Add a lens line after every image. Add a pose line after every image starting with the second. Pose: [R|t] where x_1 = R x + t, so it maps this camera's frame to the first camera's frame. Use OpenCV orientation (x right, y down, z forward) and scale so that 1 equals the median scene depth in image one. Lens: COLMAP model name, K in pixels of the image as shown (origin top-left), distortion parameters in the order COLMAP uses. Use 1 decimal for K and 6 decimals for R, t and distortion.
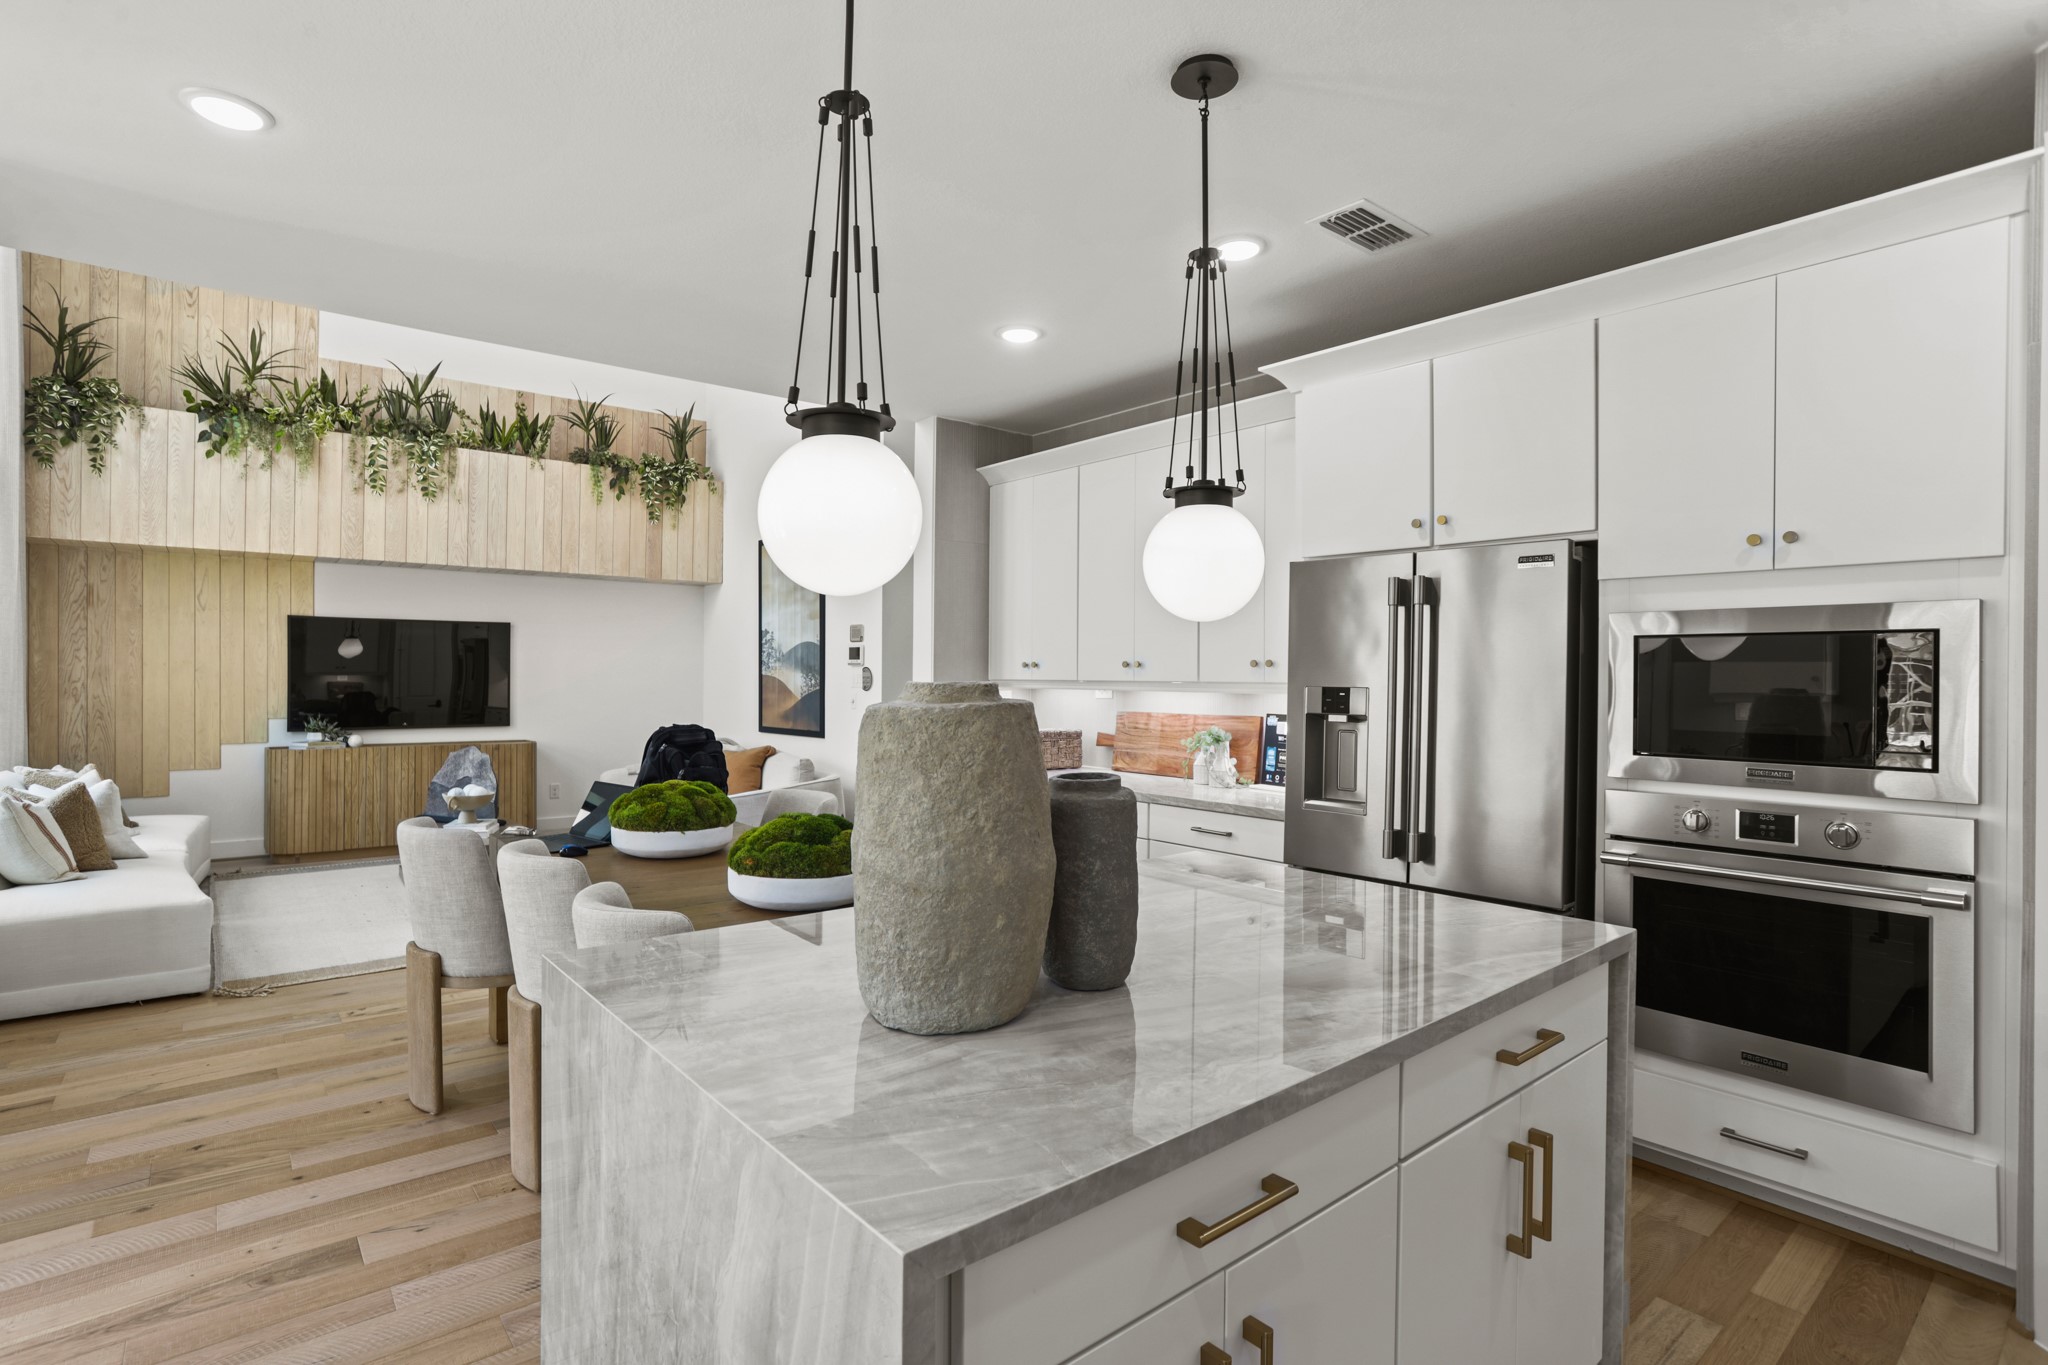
lens RADIAL K [[995.5, 0, 1002.4], [0, 995.5, 664.7], [0, 0, 1]] dist [-0.058051, 0.031877]
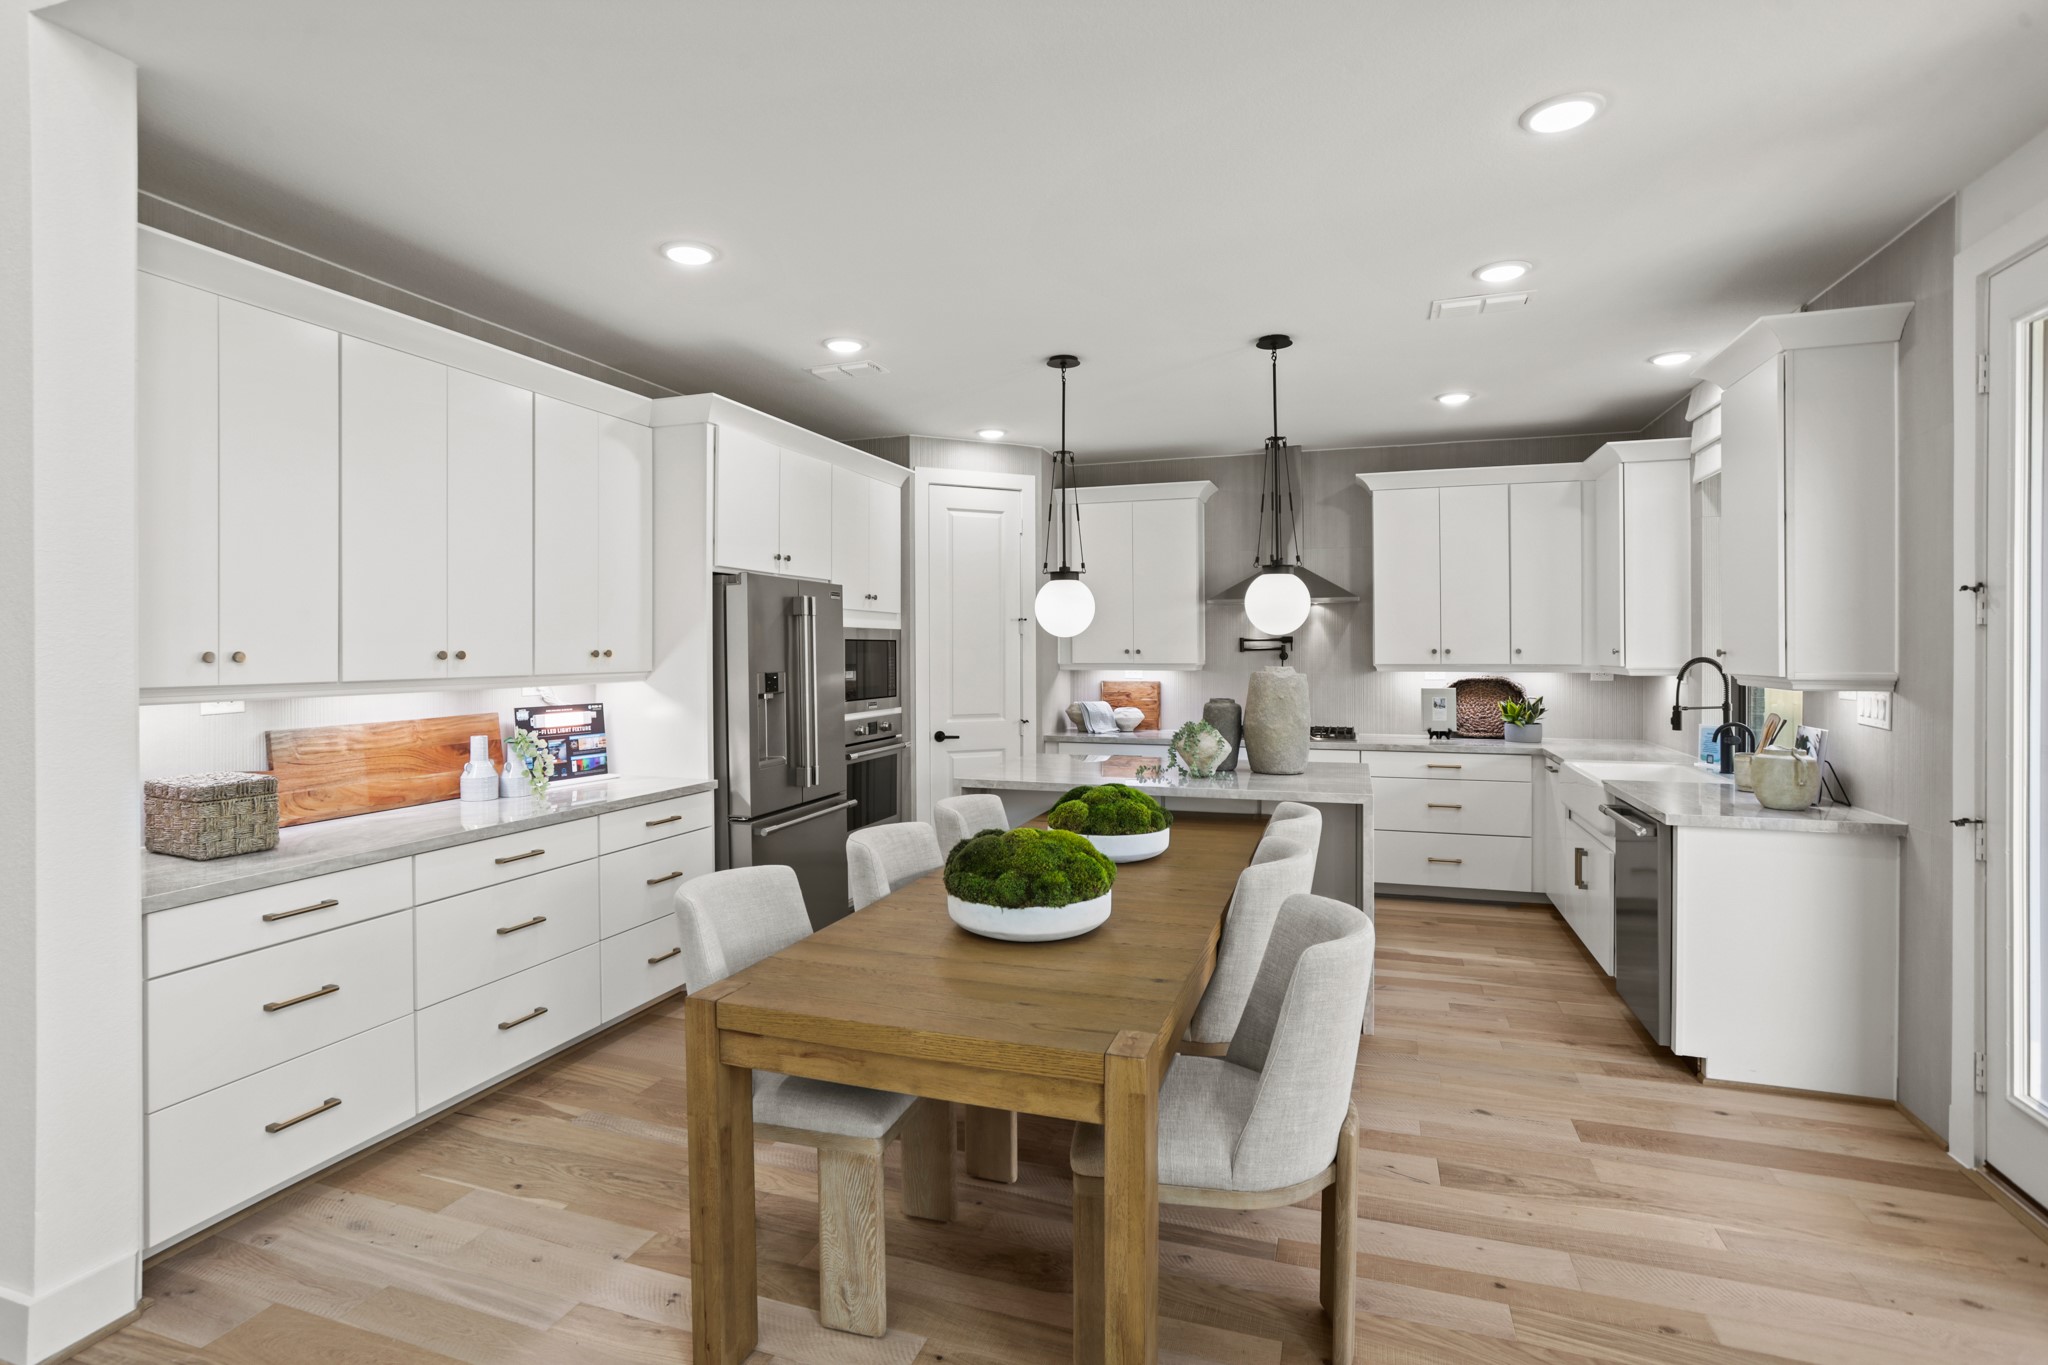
lens RADIAL K [[1001.0, 0, 1005.6], [0, 1001.0, 651.4], [0, 0, 1]] dist [-0.060659, 0.033876]
pose [[-0.522196, -0.007478, 0.852793, -1.204930], [-0.009722, 0.999949, 0.002815, -0.016049], [-0.852770, -0.006821, -0.522242, 1.788548]]
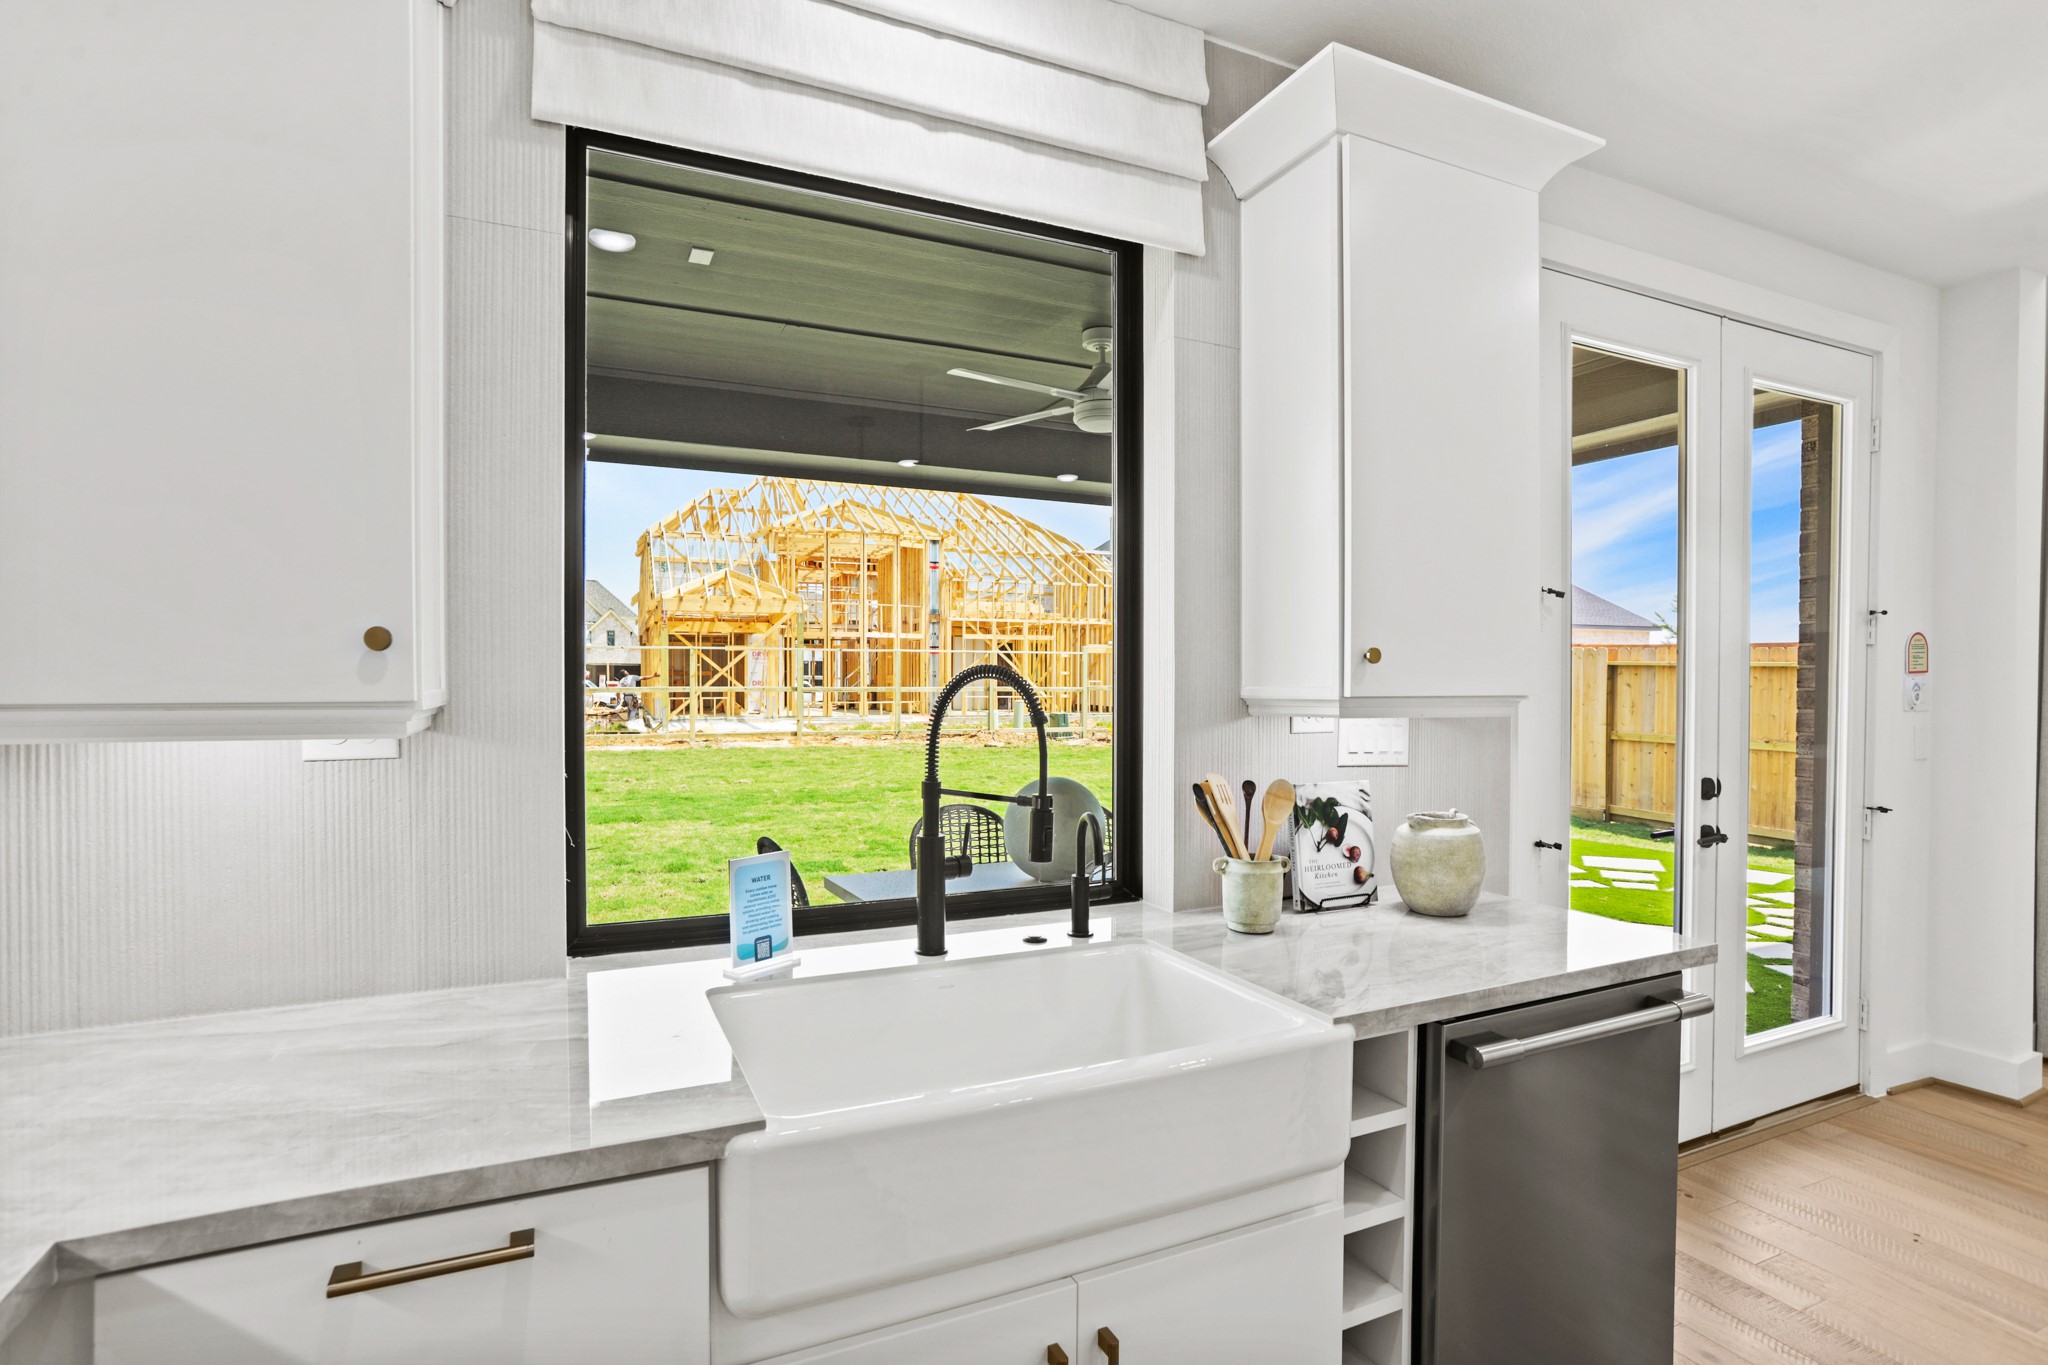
lens RADIAL K [[997.2, 0, 1000.8], [0, 997.2, 697.9], [0, 0, 1]] dist [-0.051290, 0.028147]
pose [[-0.255770, 0.008925, -0.966697, 0.181956], [0.004545, 0.999957, 0.008029, 0.002714], [0.966727, -0.002340, -0.255799, 0.134809]]
